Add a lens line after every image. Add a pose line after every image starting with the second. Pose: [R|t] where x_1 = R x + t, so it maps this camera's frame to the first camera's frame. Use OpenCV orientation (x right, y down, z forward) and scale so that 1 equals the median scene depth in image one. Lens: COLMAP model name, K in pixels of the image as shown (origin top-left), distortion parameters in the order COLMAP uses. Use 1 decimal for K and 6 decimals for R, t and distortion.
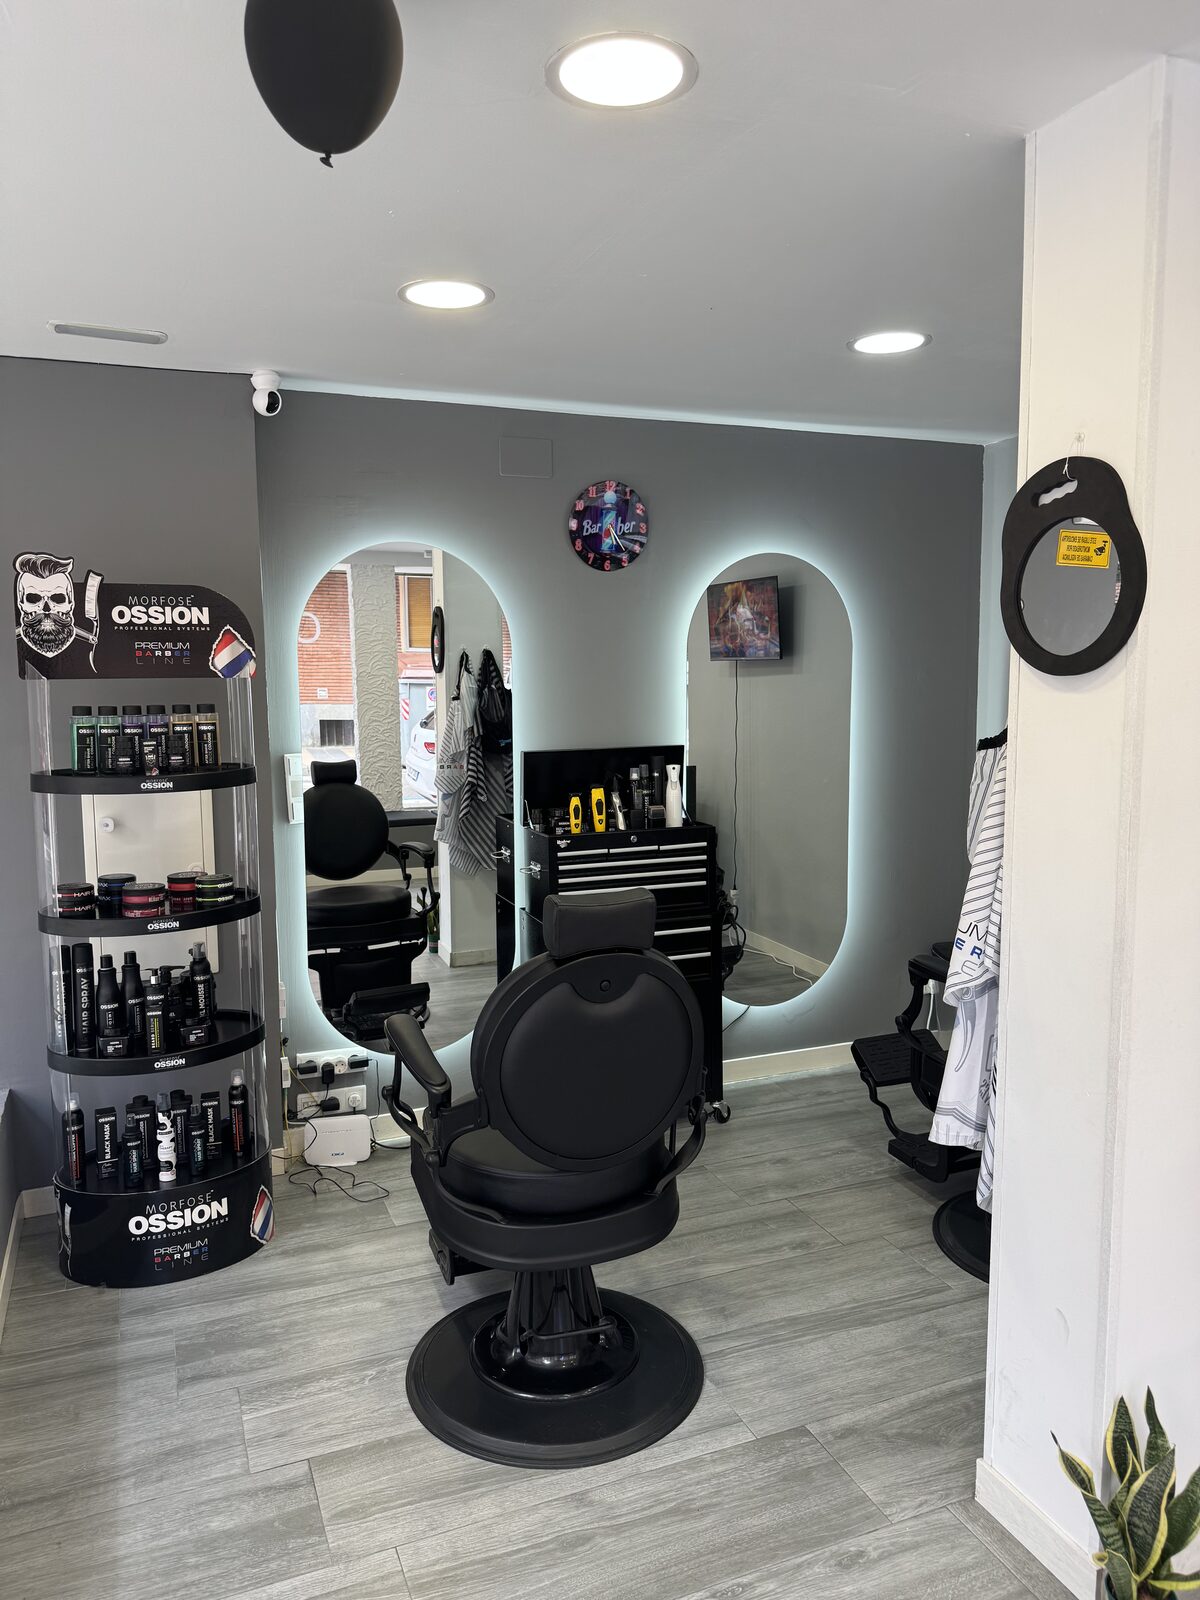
lens RADIAL K [[1146.6, 0, 600.0], [0, 1146.6, 800.0], [0, 0, 1]] dist [0.002400, -0.009542]
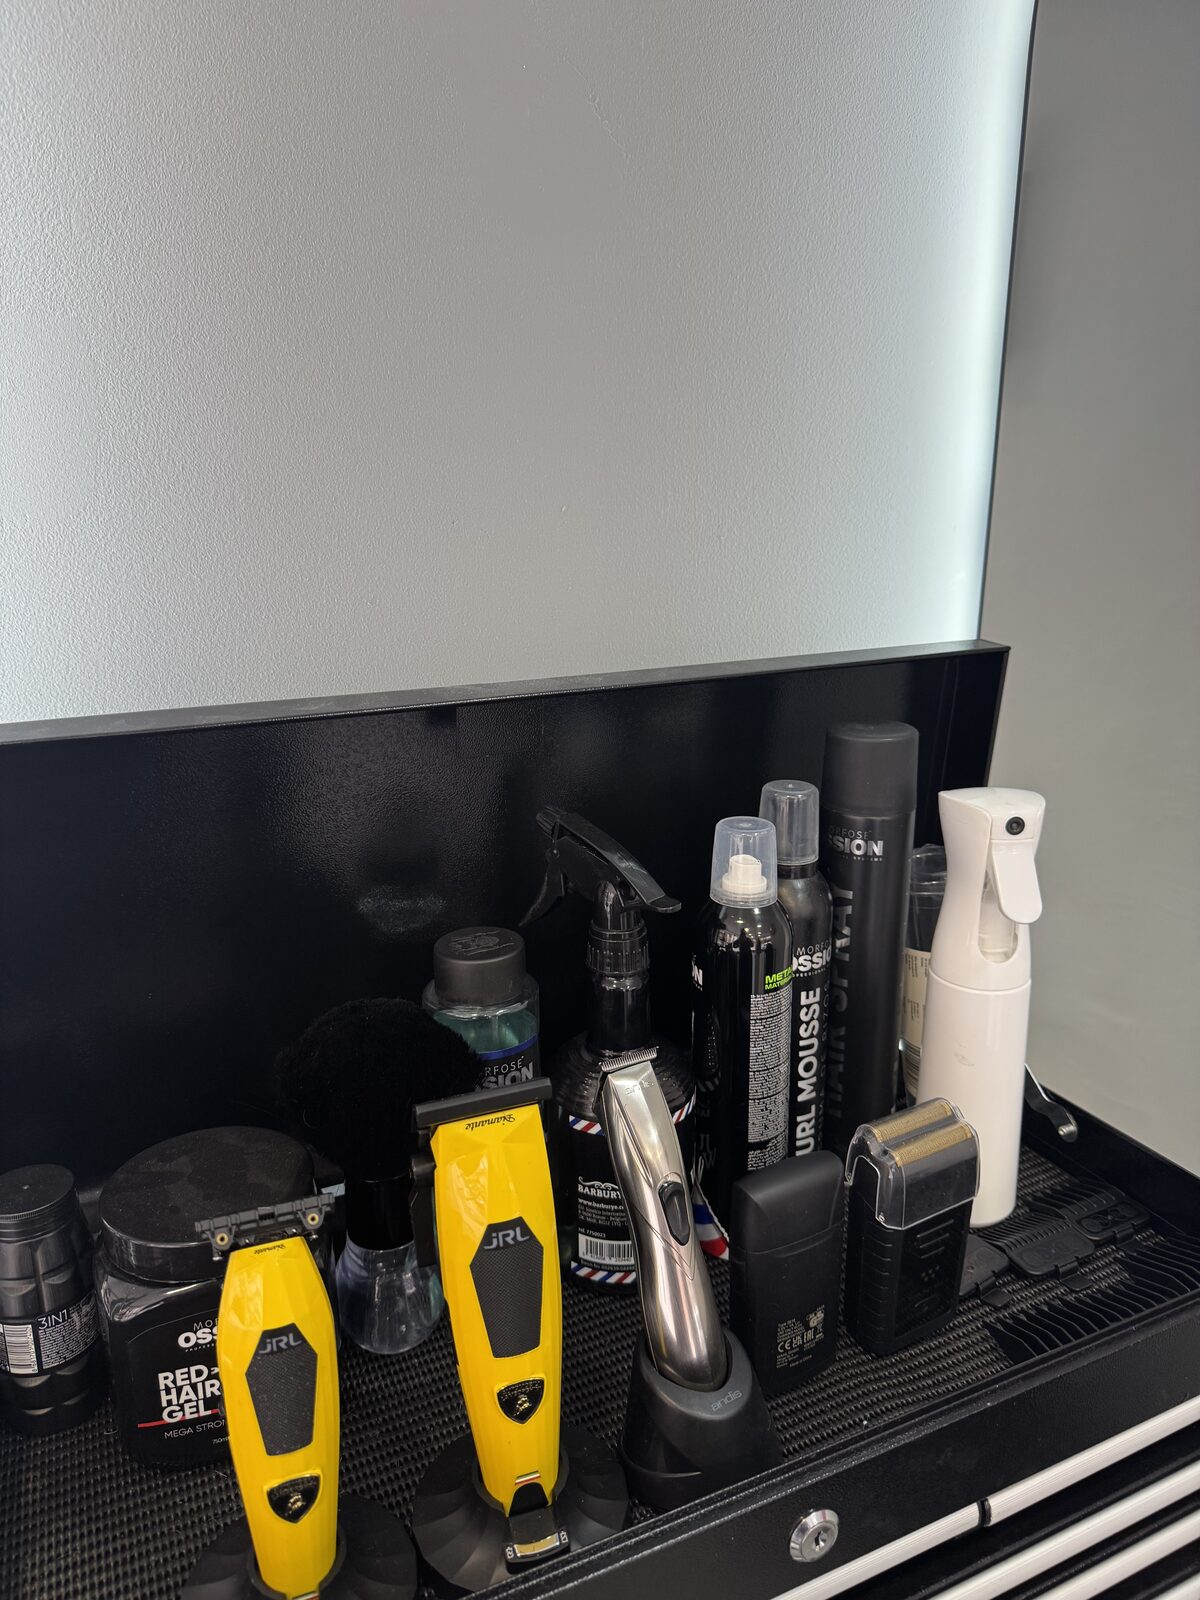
lens RADIAL K [[1149.9, 0, 598.9], [0, 1149.9, 814.7], [0, 0, 1]] dist [0.016461, -0.008763]
pose [[0.998057, -0.020591, 0.058798, 0.003450], [0.010747, 0.986556, 0.163073, -0.073406], [-0.061366, -0.162124, 0.984860, 1.144716]]
